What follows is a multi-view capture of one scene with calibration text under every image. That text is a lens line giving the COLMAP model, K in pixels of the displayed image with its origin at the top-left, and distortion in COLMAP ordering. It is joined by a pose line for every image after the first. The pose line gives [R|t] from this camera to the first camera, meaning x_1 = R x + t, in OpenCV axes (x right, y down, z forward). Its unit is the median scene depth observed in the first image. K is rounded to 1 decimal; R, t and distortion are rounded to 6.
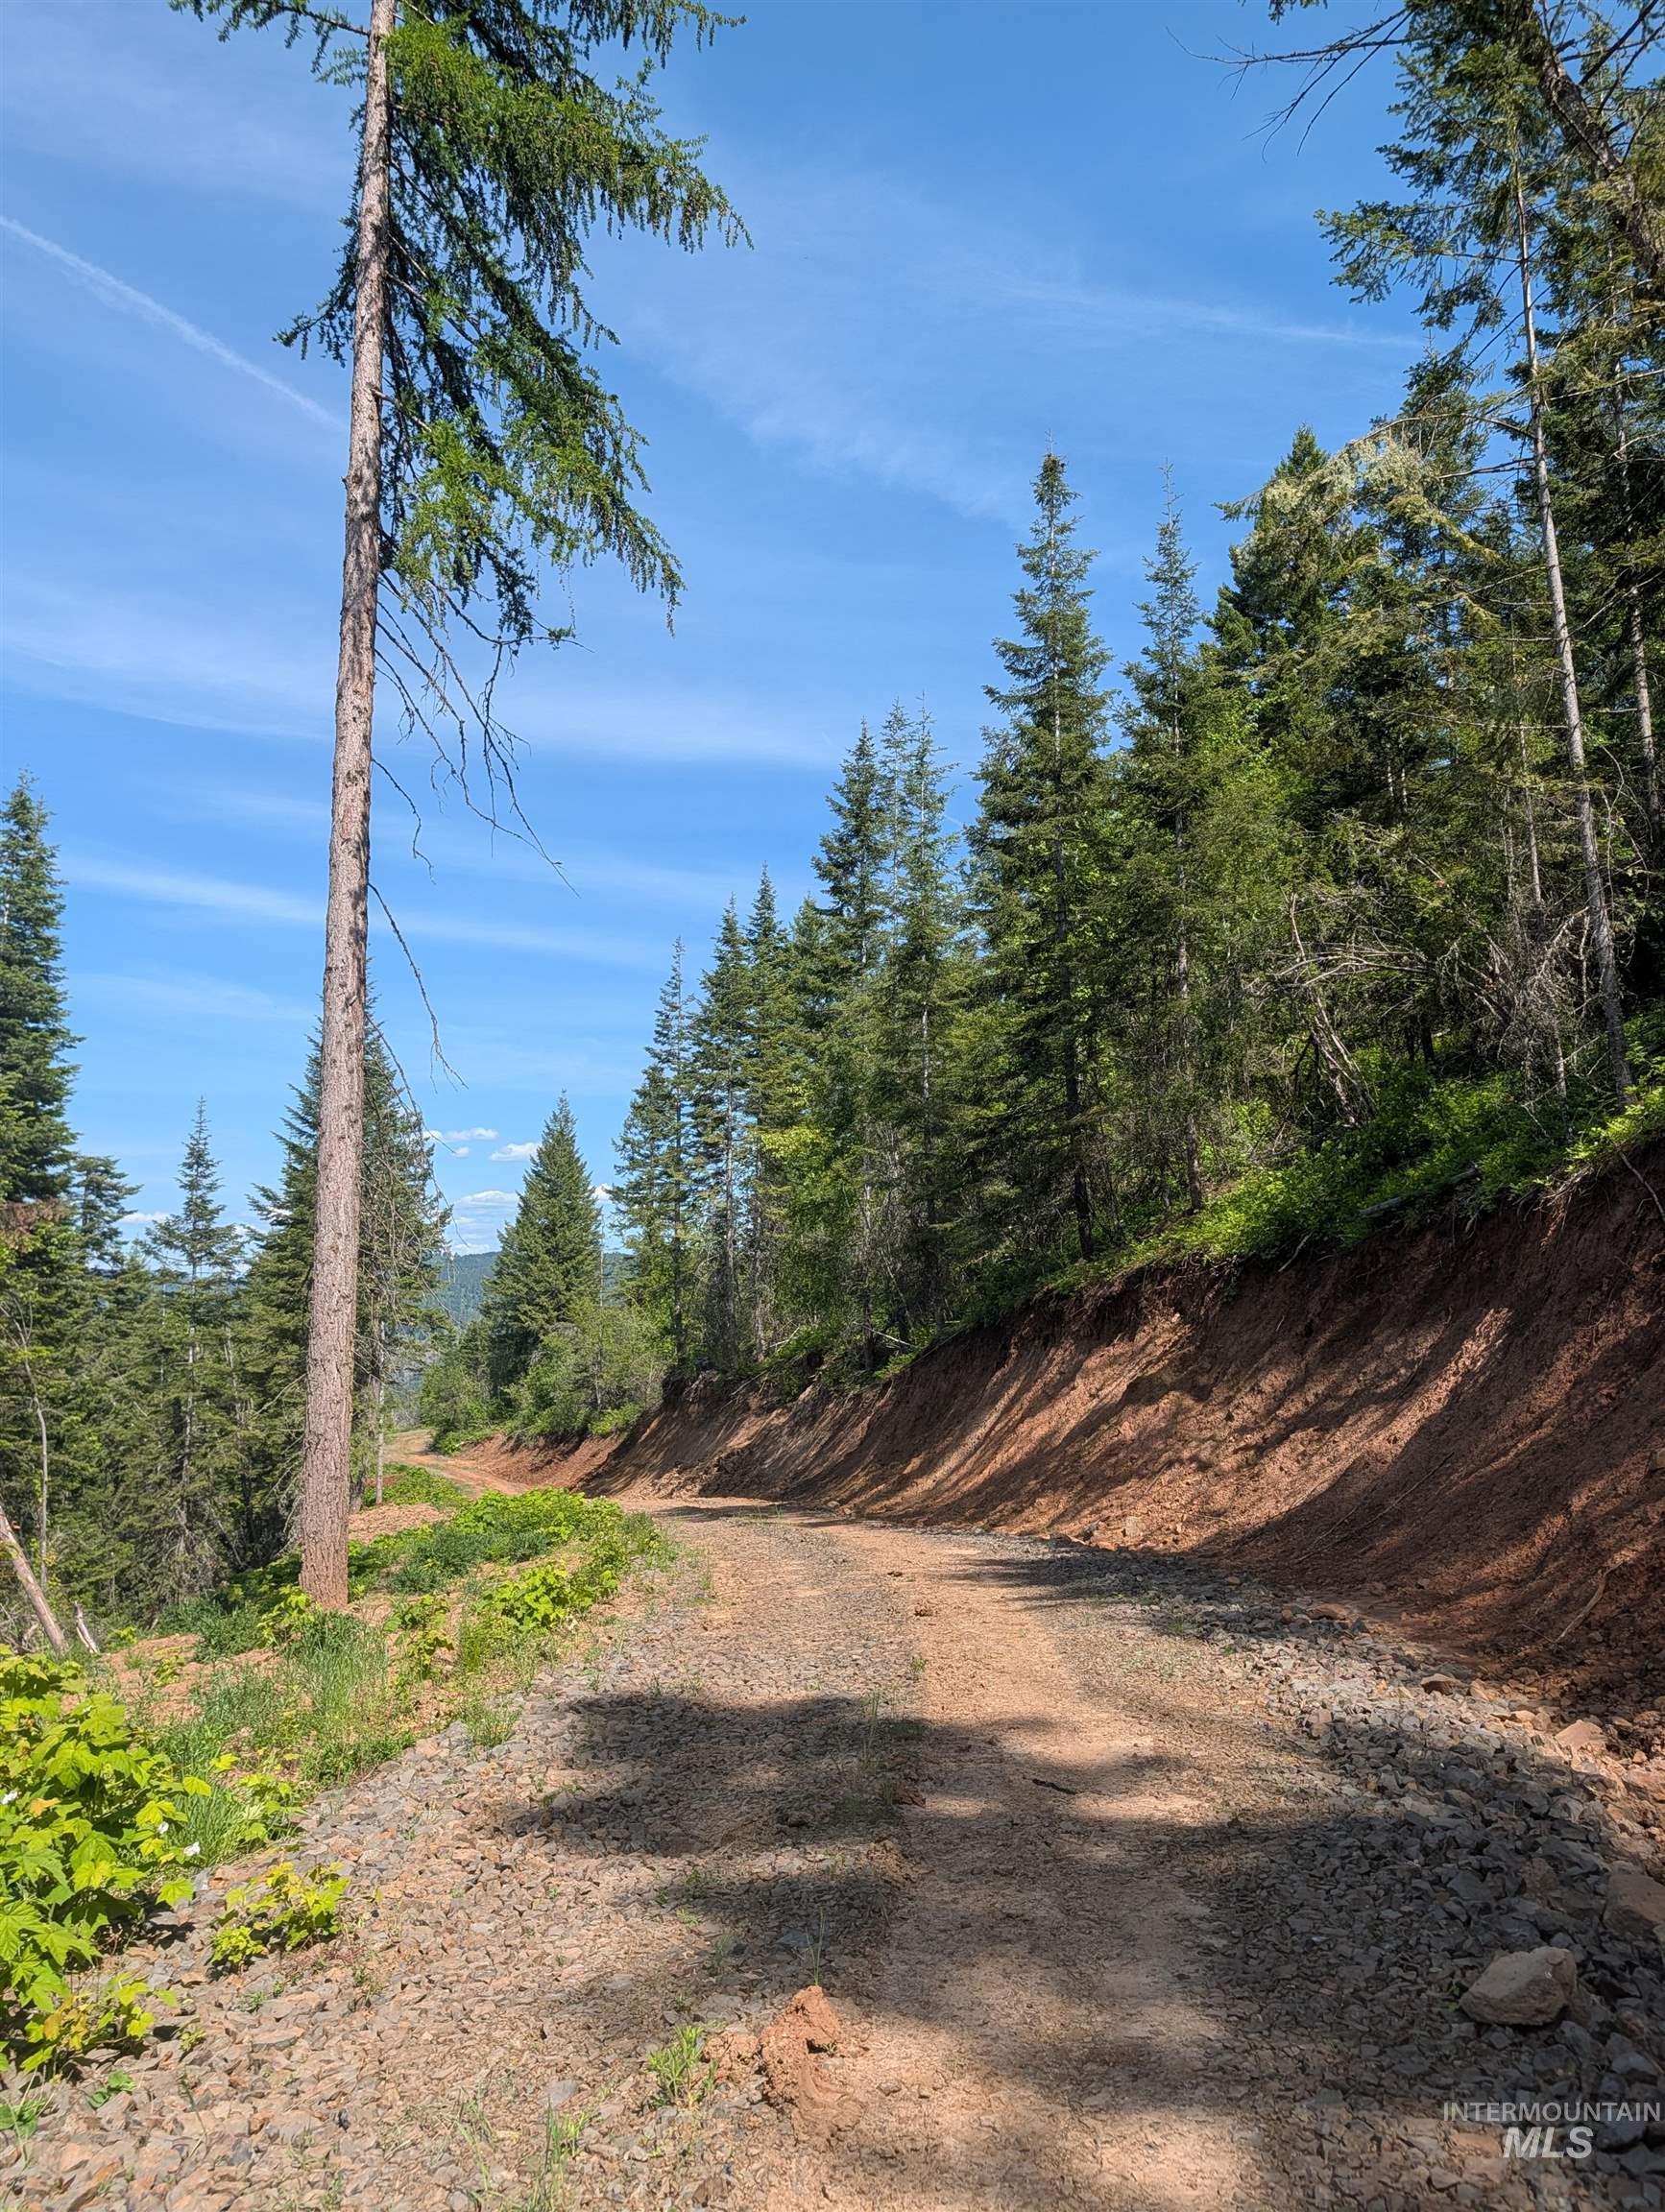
lens RADIAL K [[1532.7, 0, 832.5], [0, 1532.7, 1106.0], [0, 0, 1]] dist [0.081974, -0.091674]
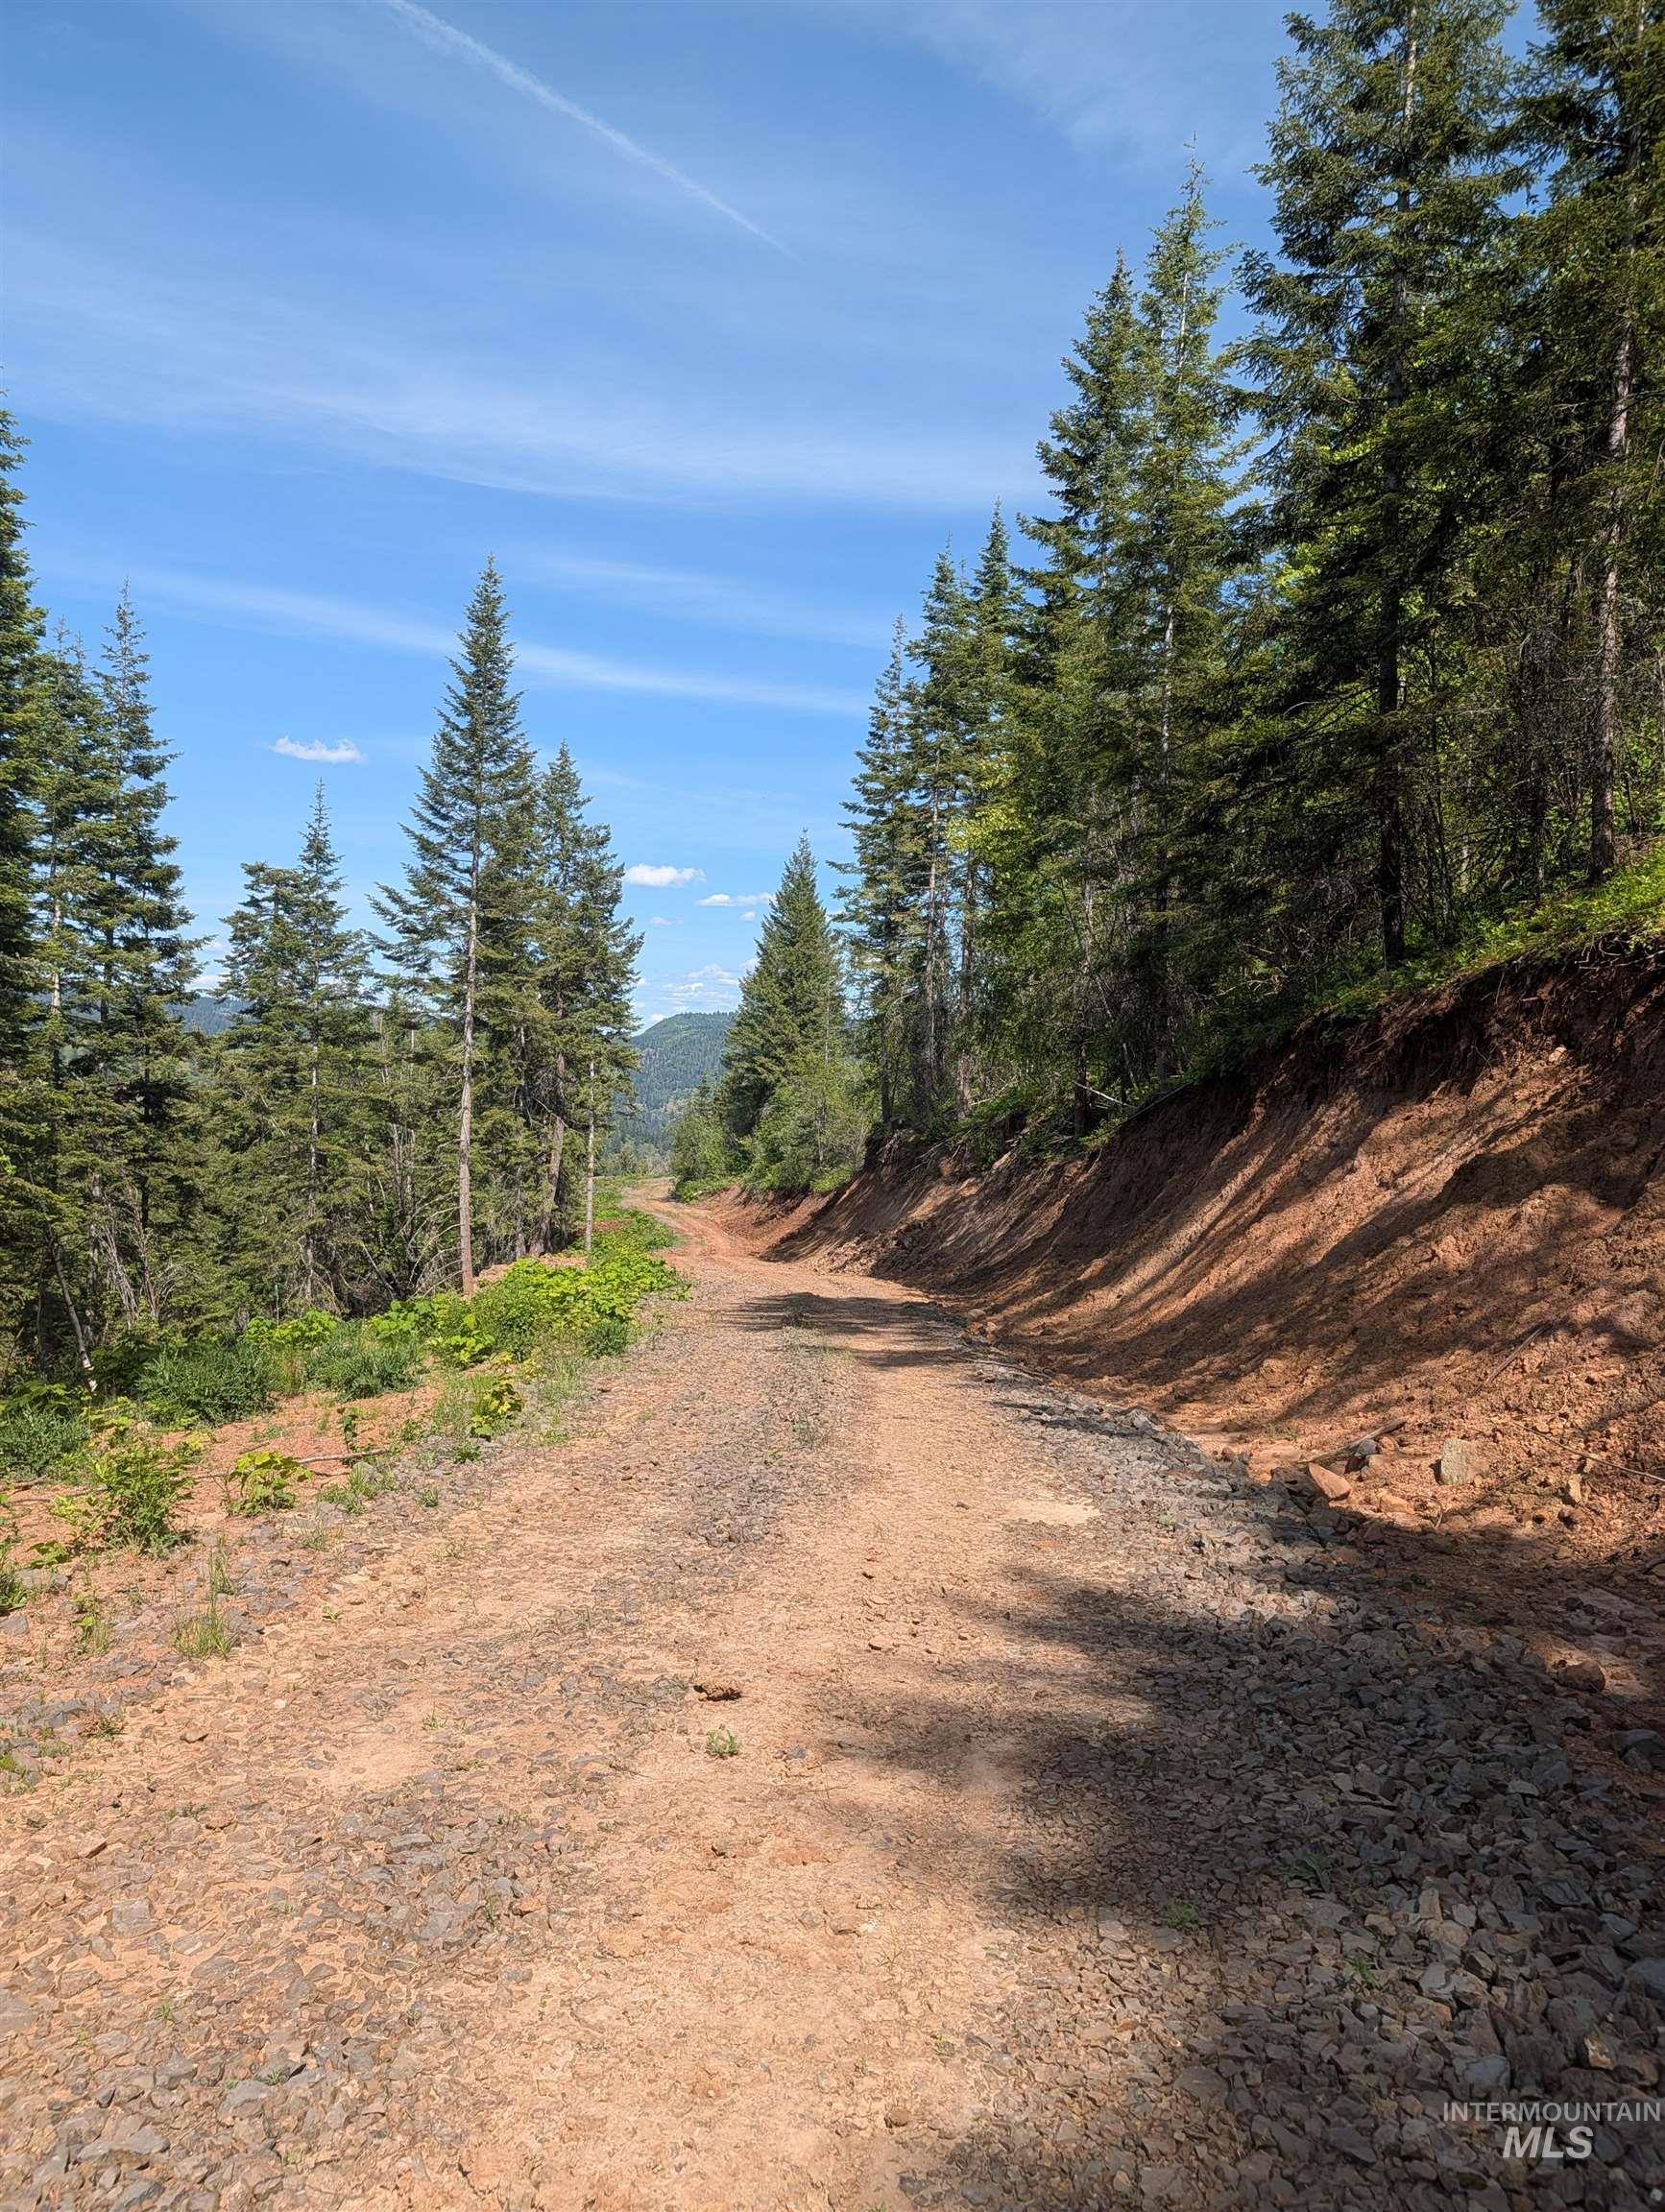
lens RADIAL K [[1490.7, 0, 832.5], [0, 1490.7, 1106.0], [0, 0, 1]] dist [0.091627, -0.210057]
pose [[0.981856, 0.051537, -0.182492, 0.053693], [-0.023933, 0.988343, 0.150348, 0.063796], [0.188113, -0.143252, 0.971644, 0.335877]]
